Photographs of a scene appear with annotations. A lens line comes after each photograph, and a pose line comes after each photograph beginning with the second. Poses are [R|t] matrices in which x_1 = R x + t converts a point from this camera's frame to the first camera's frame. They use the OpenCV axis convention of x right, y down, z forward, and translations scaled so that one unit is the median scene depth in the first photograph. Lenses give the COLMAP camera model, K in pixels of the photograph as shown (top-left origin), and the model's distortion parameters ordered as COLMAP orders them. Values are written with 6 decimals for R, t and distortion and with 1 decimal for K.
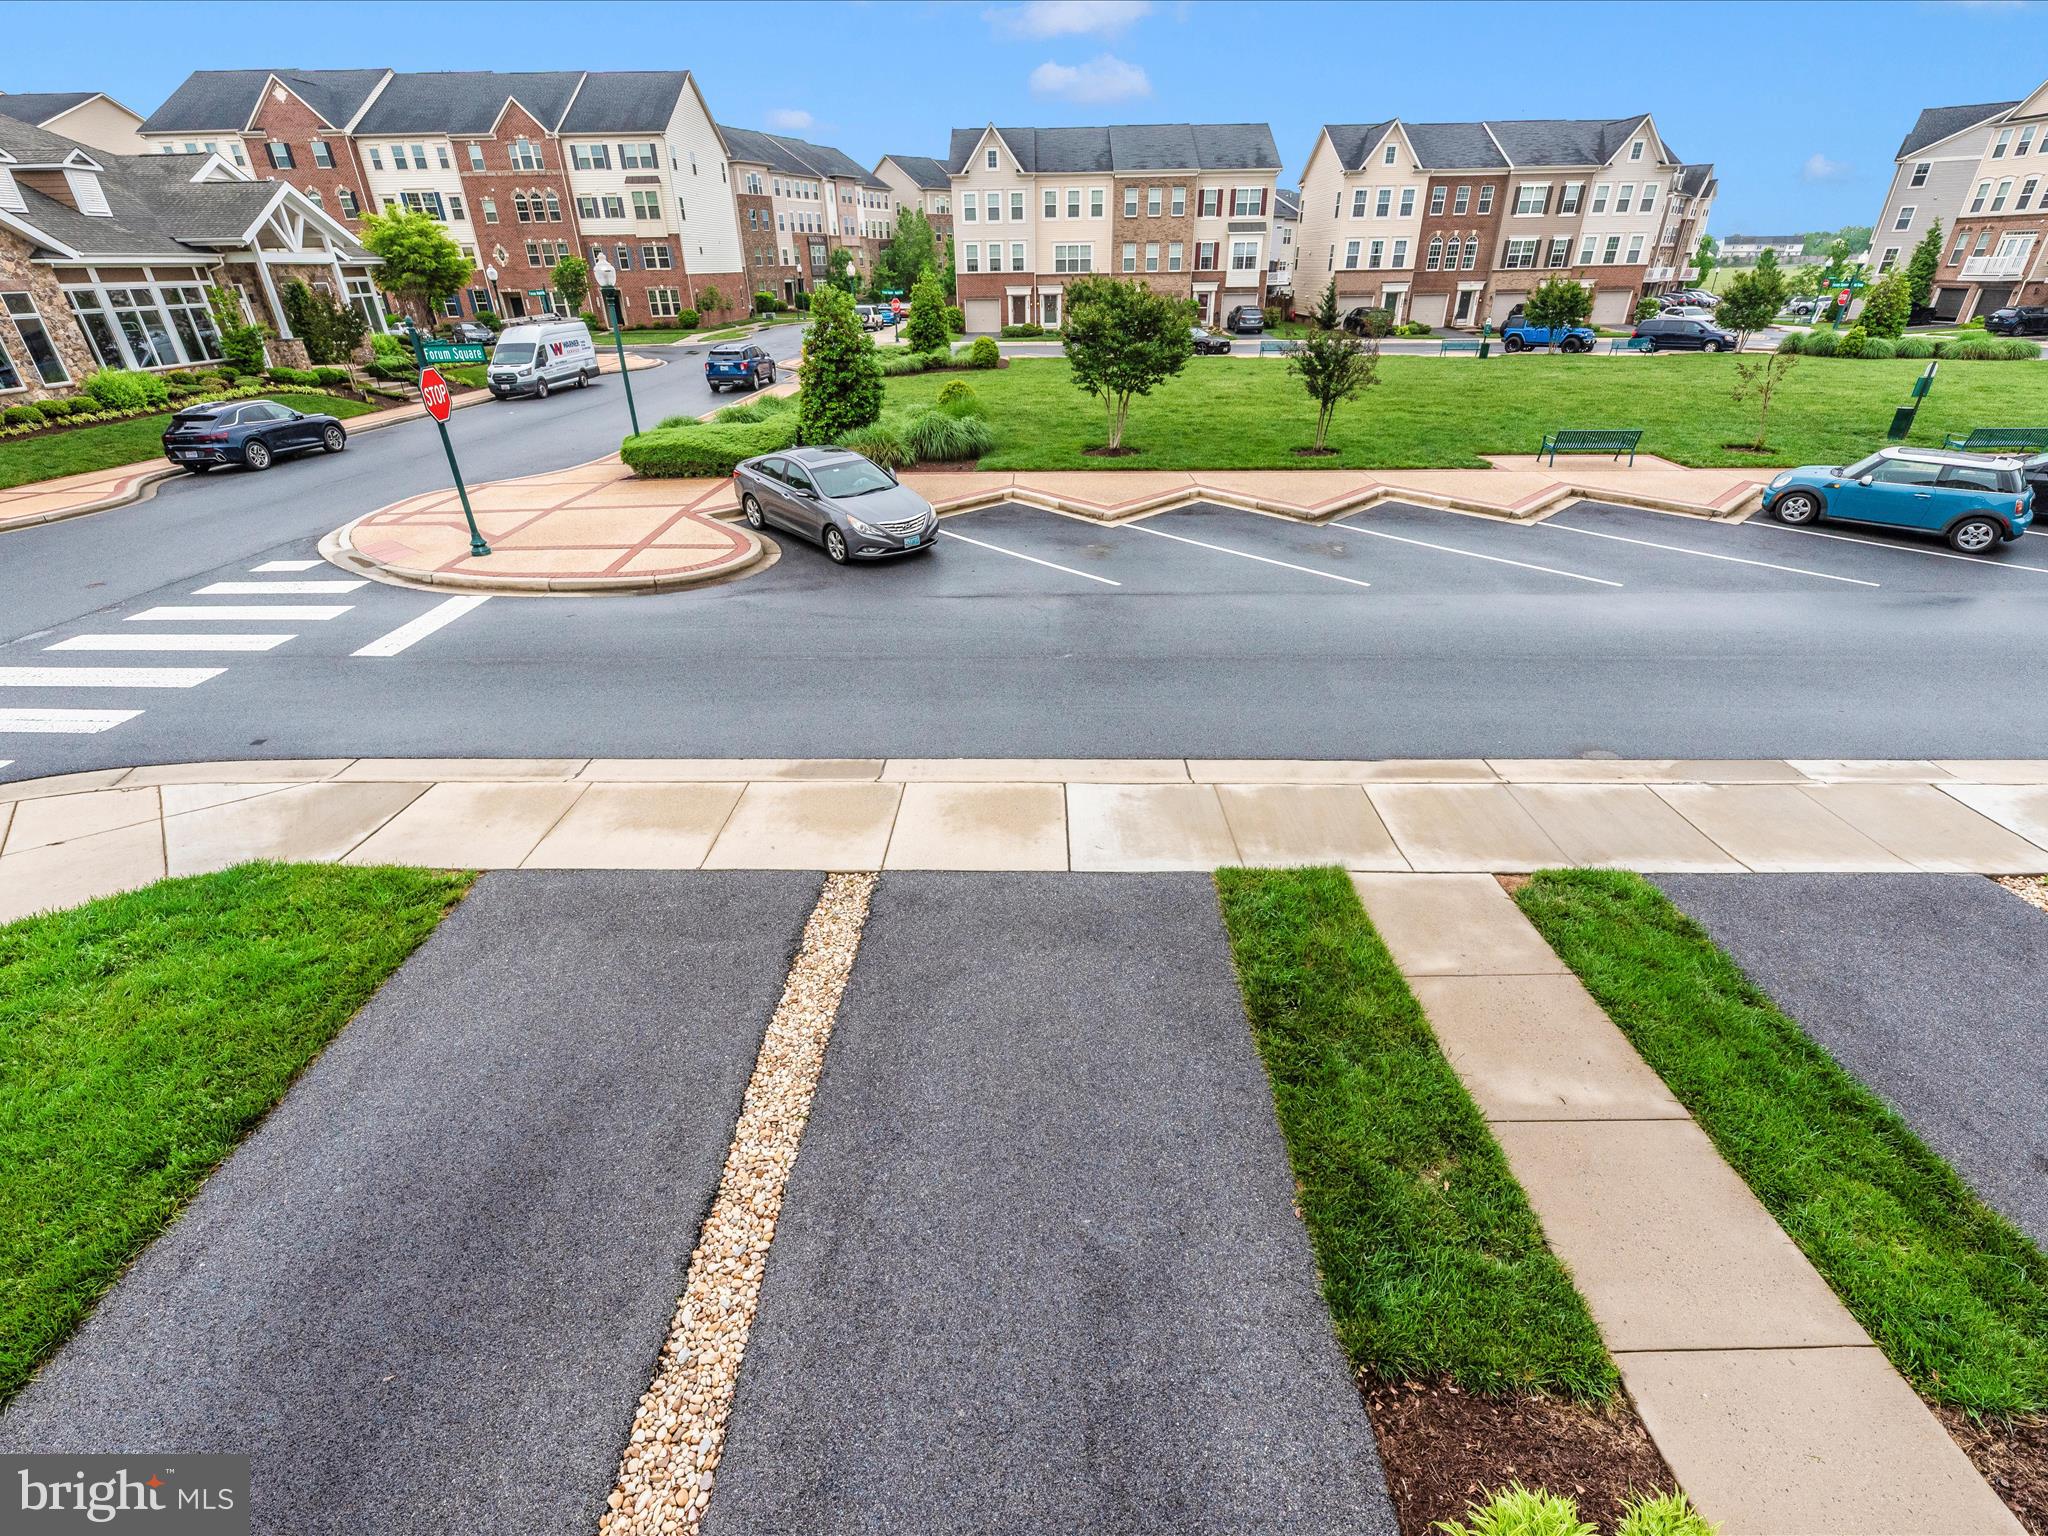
lens RADIAL K [[923.7, 0, 1020.5], [0, 923.7, 771.9], [0, 0, 1]] dist [0.000862, -0.000260]
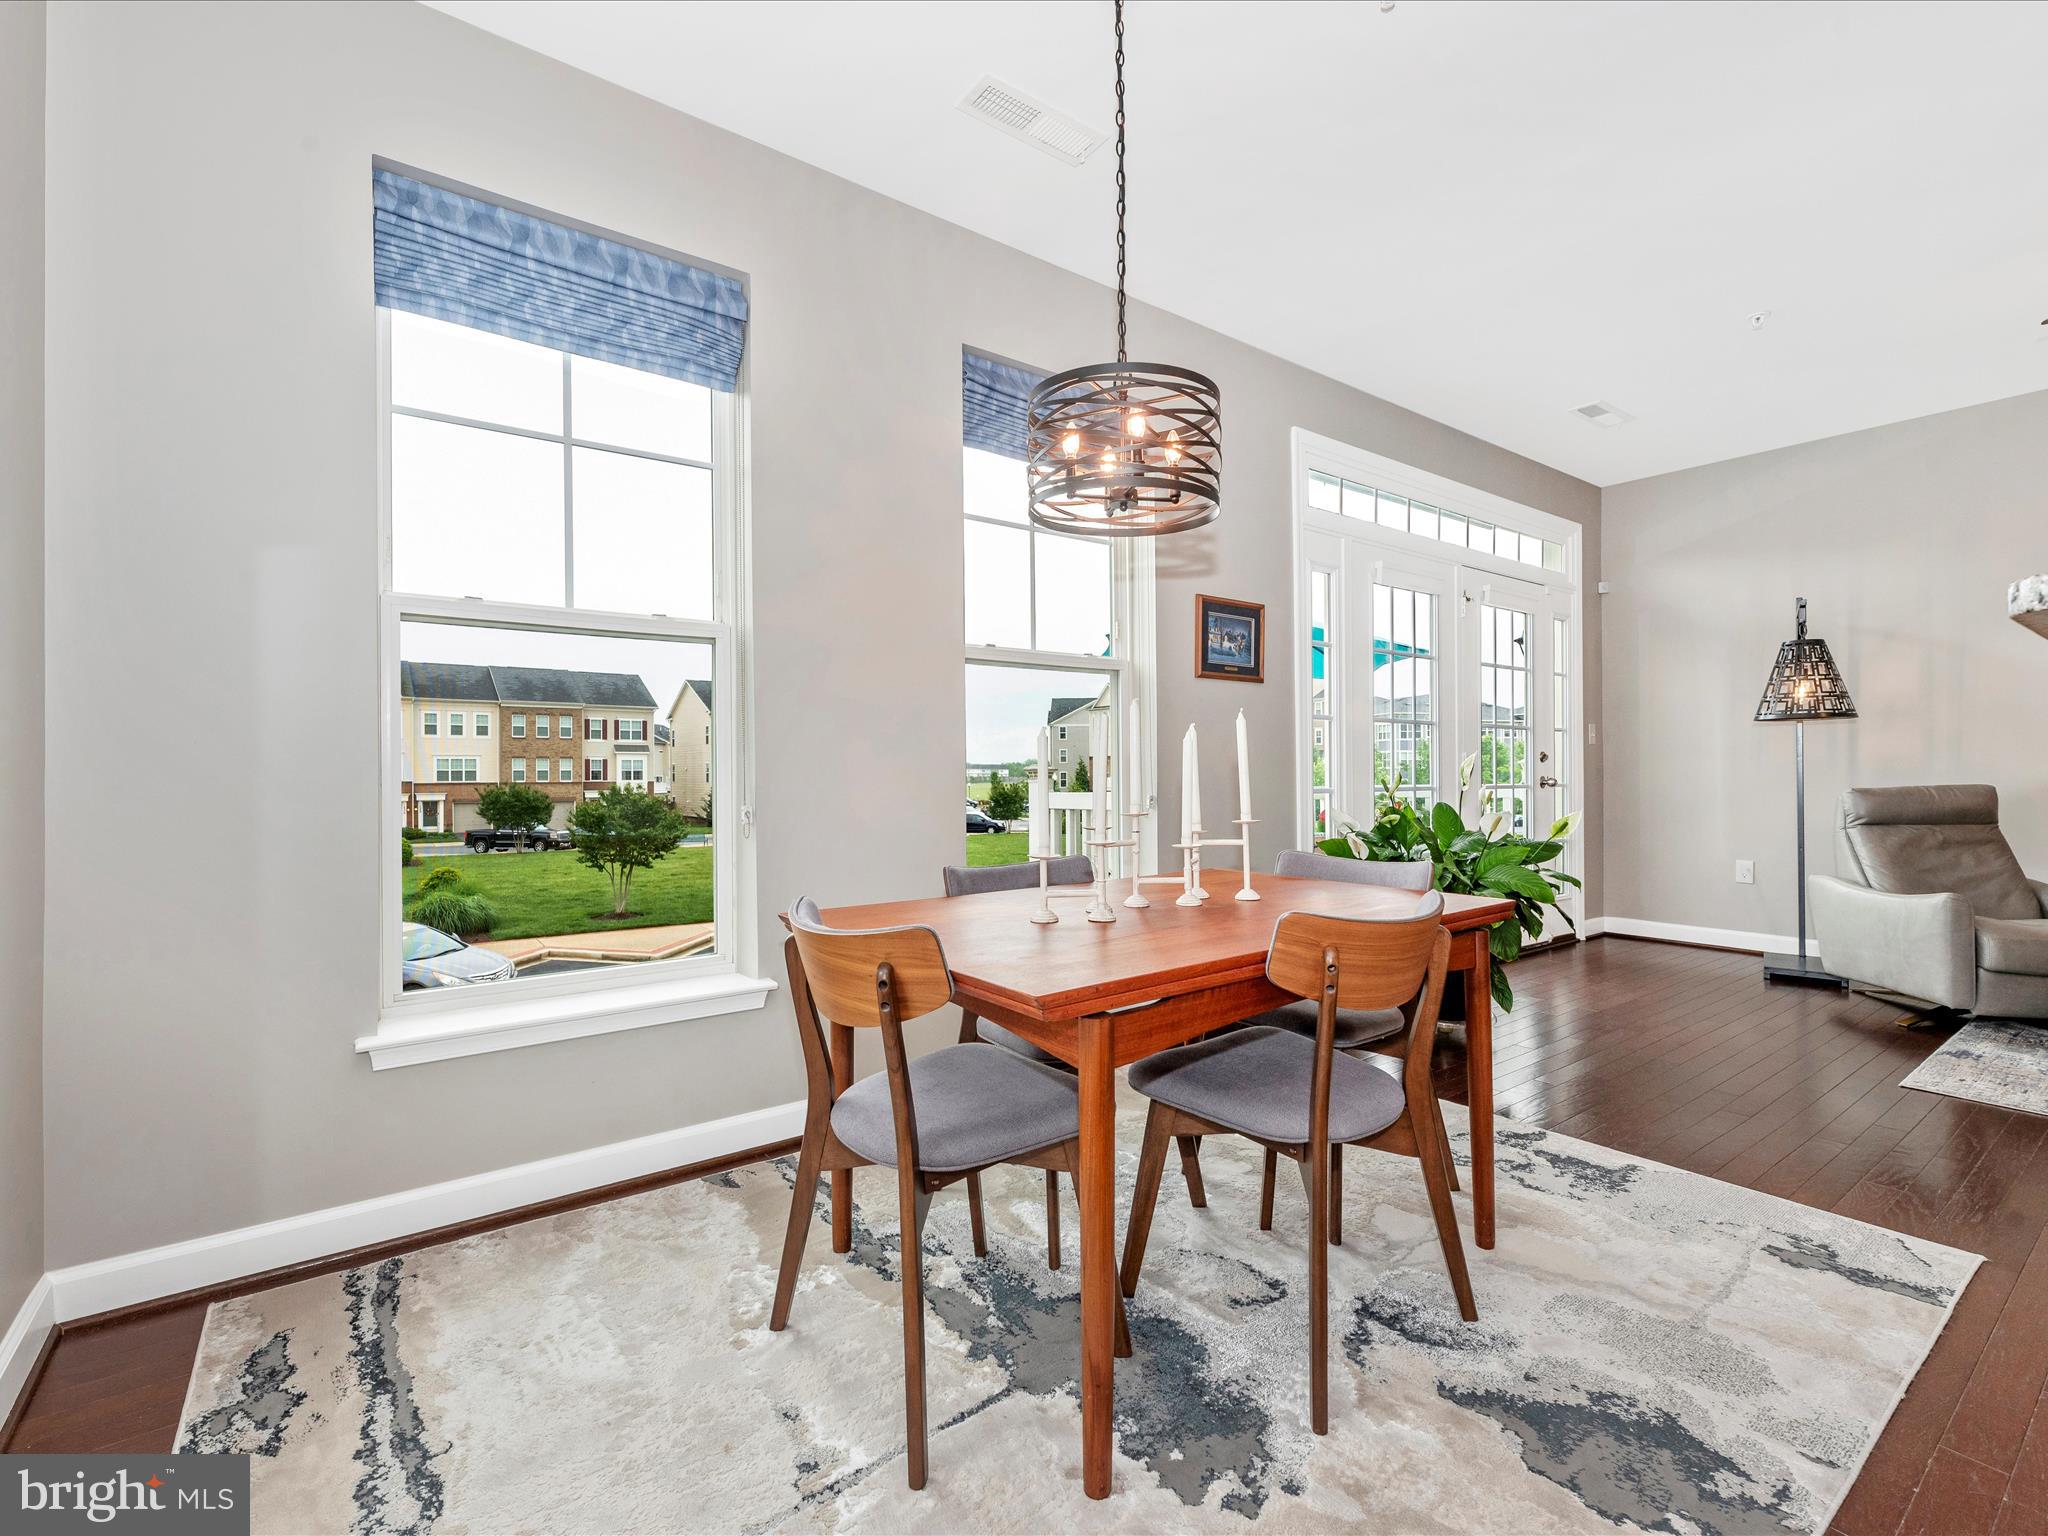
lens RADIAL K [[929.8, 0, 1029.7], [0, 929.8, 756.3], [0, 0, 1]] dist [-0.002359, -0.000493]
pose [[0.790136, 0.024212, 0.612454, -0.078619], [0.287101, 0.868204, -0.404716, 0.035857], [-0.541533, 0.495617, 0.679048, -0.060250]]
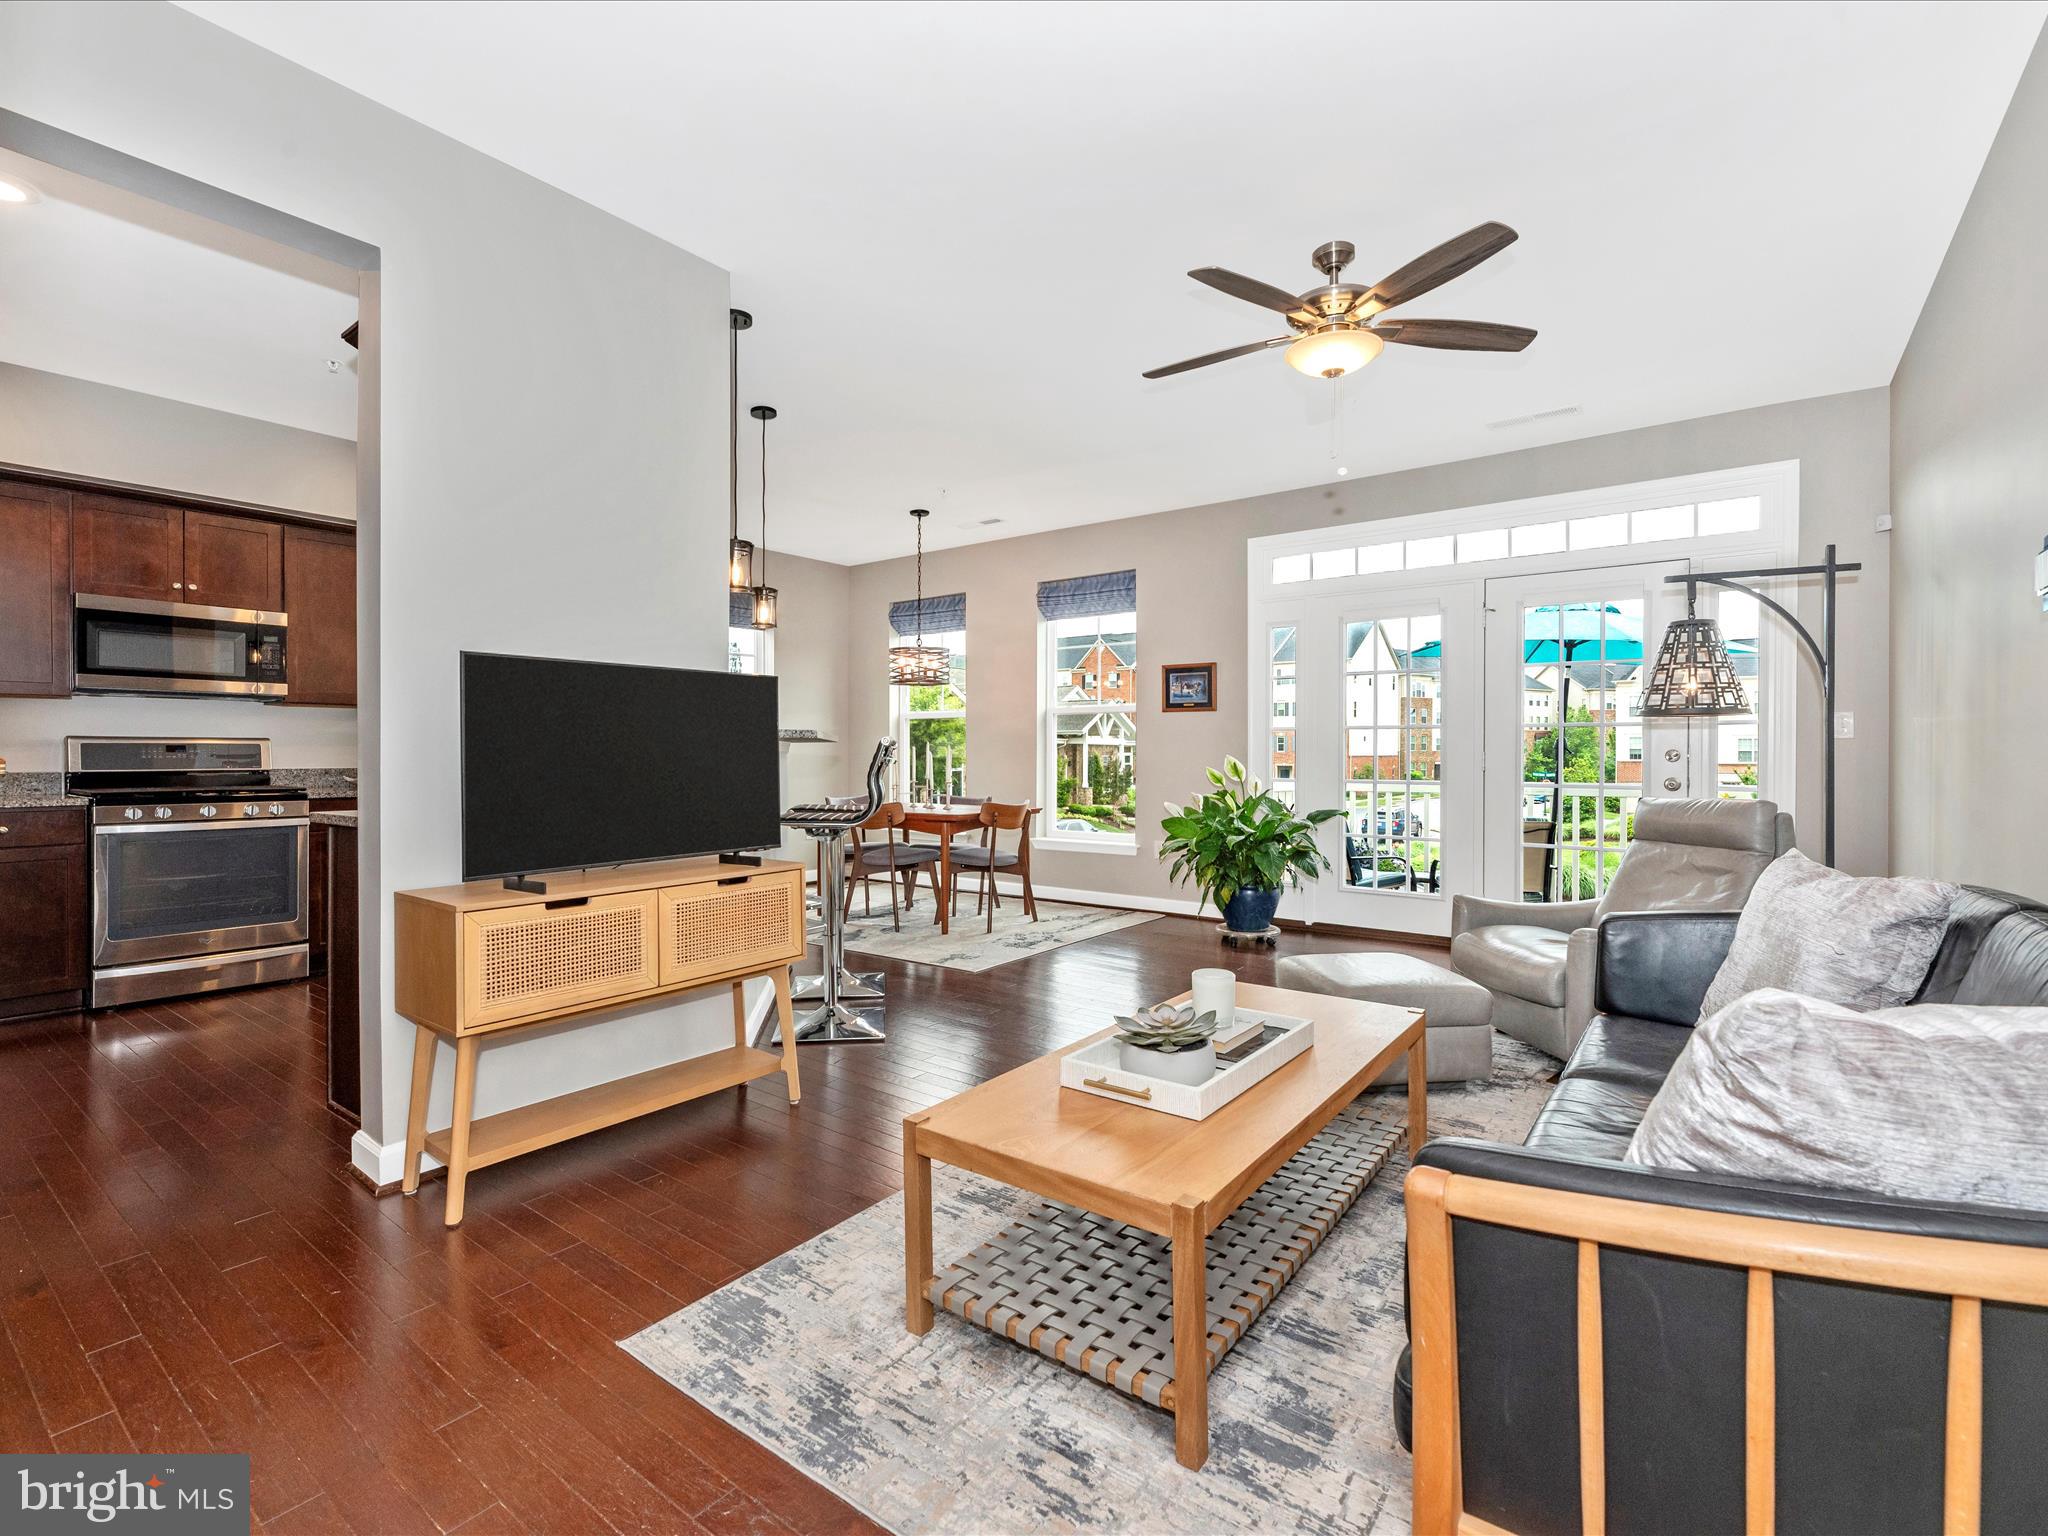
lens RADIAL K [[945.4, 0, 1008.4], [0, 945.4, 755.8], [0, 0, 1]] dist [0.004185, 0.000397]
pose [[0.801095, 0.021605, -0.598148, 0.021334], [-0.302620, 0.876826, -0.373626, 0.061668], [0.516399, 0.480321, 0.708959, -0.113835]]
